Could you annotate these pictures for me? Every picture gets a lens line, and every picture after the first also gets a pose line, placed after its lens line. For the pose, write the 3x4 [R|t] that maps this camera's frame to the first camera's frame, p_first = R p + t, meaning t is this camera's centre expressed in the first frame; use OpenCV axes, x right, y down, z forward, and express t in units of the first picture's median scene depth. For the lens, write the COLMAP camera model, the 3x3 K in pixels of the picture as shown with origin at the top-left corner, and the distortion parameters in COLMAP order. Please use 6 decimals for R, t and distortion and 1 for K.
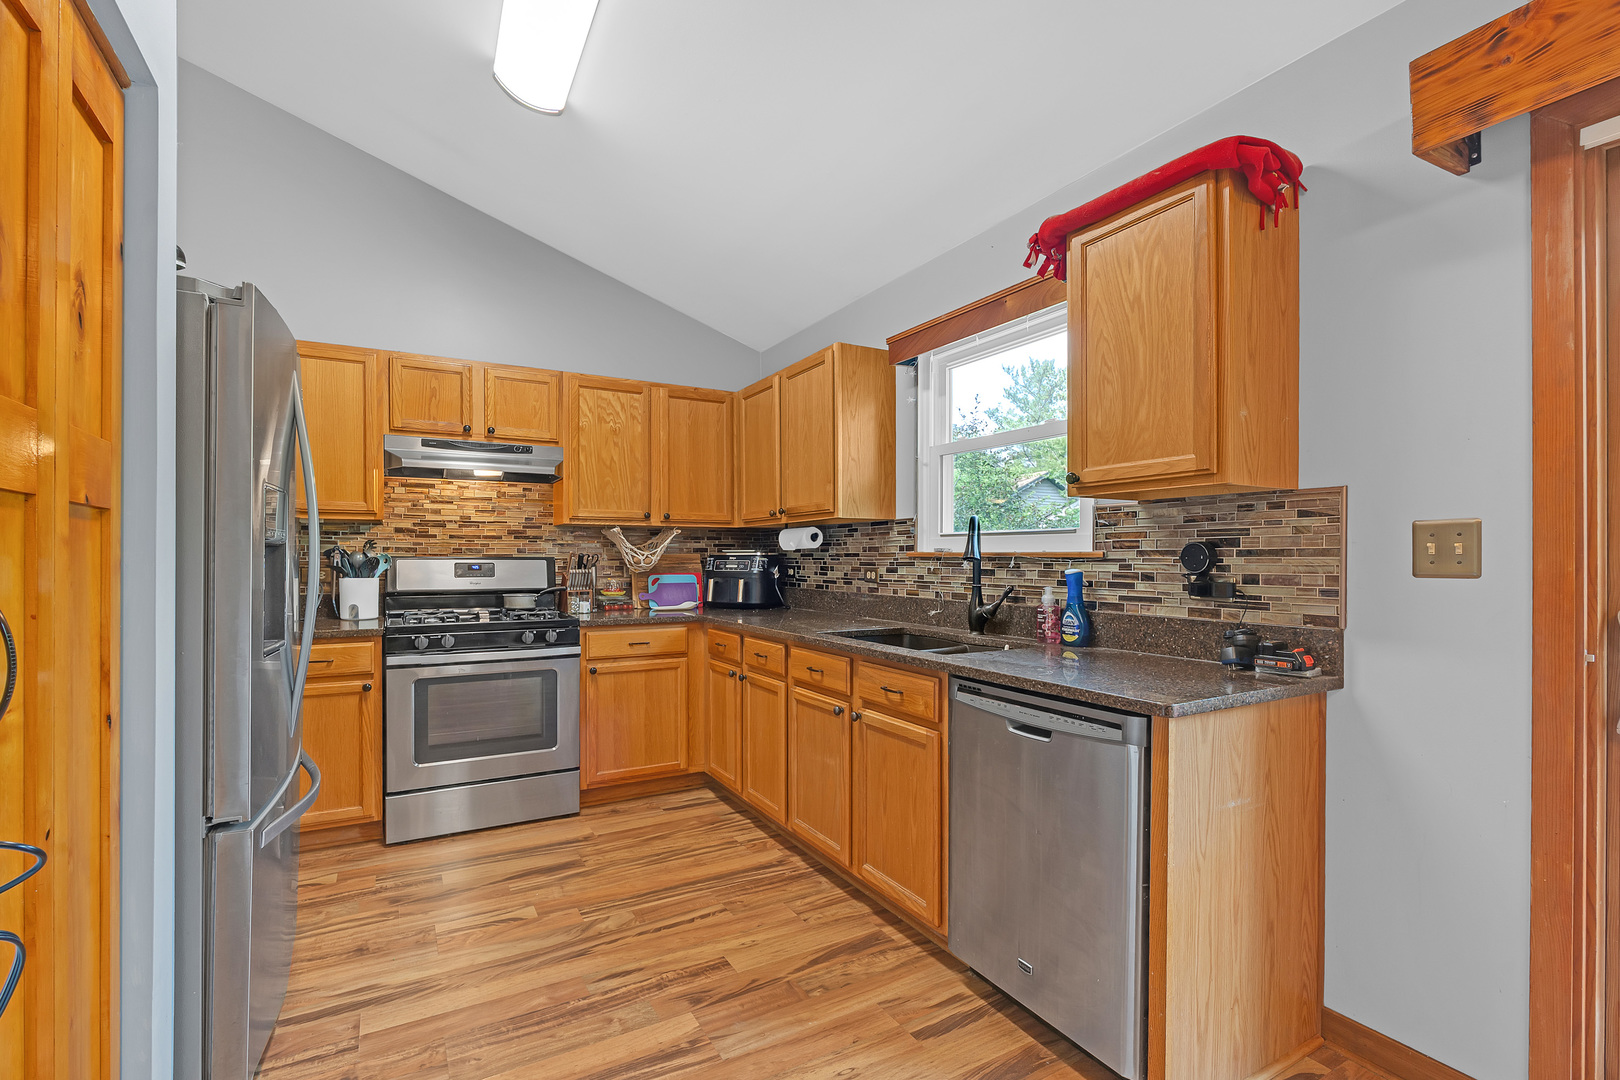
lens RADIAL K [[737.2, 0, 803.9], [0, 737.2, 552.3], [0, 0, 1]] dist [-0.006054, -0.000569]
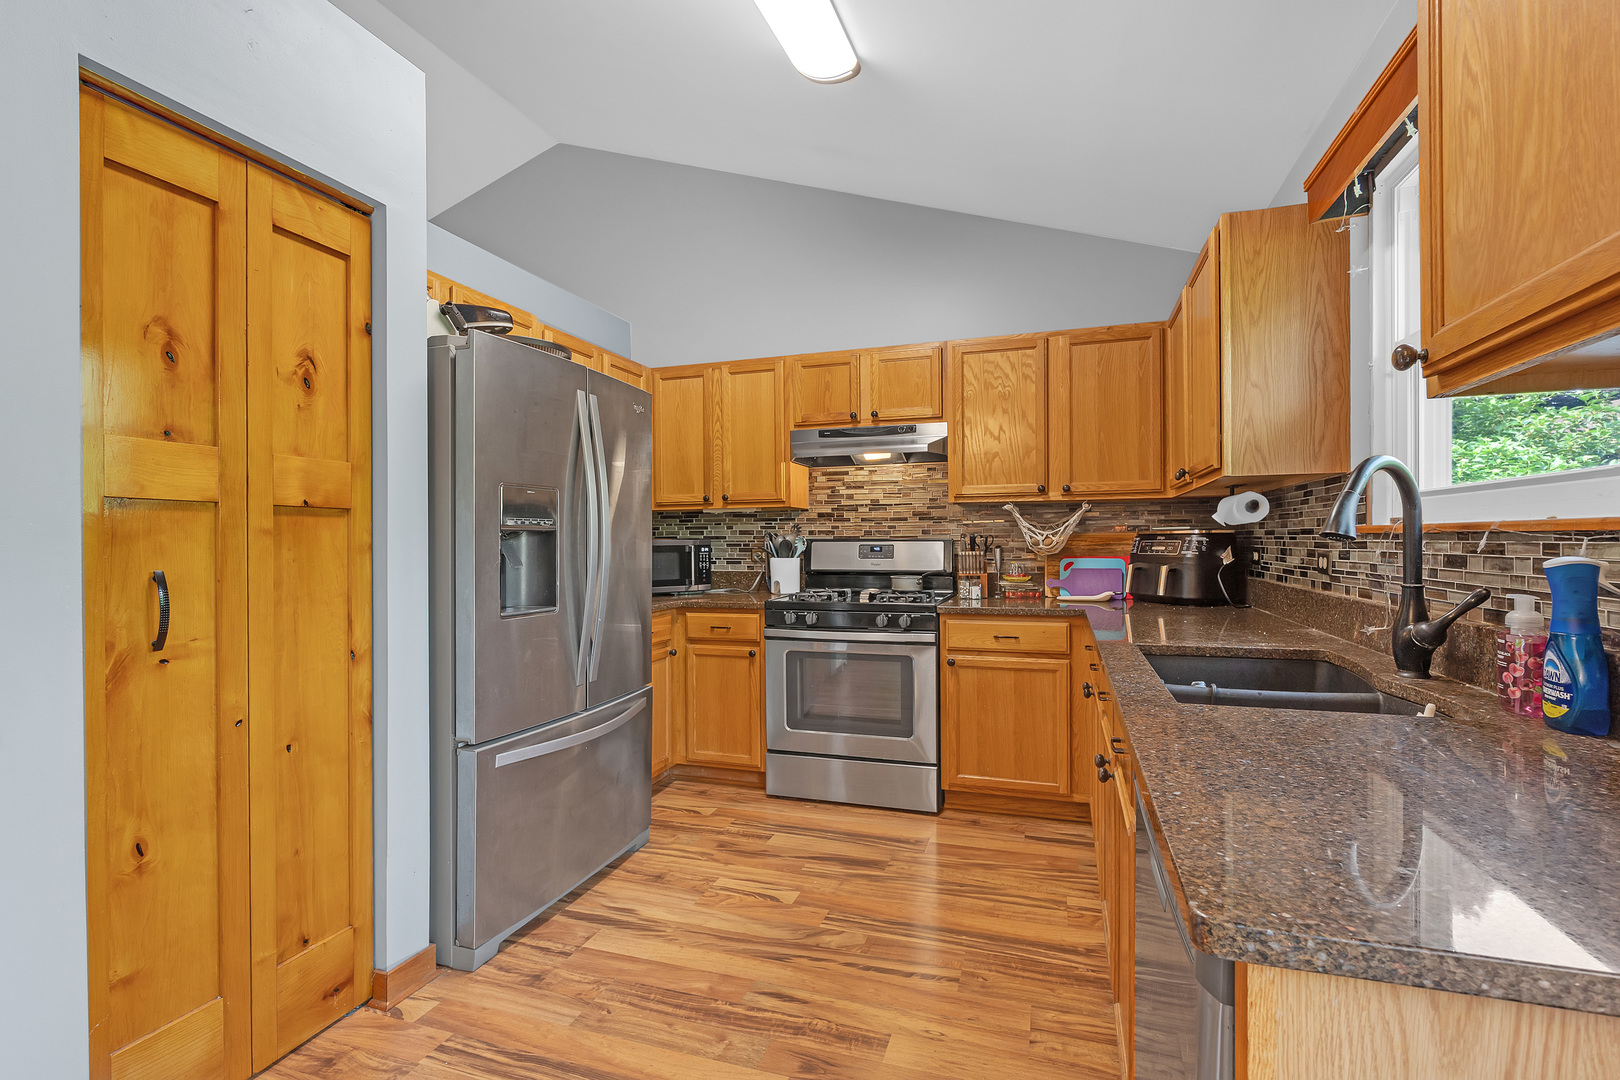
lens RADIAL K [[737.2, 0, 809.2], [0, 737.2, 540.6], [0, 0, 1]] dist [-0.006054, -0.000569]
pose [[0.671025, -0.005789, -0.741412, 0.276195], [0.013161, 0.999905, 0.004105, 0.003607], [0.741318, -0.012512, 0.671037, 0.258440]]
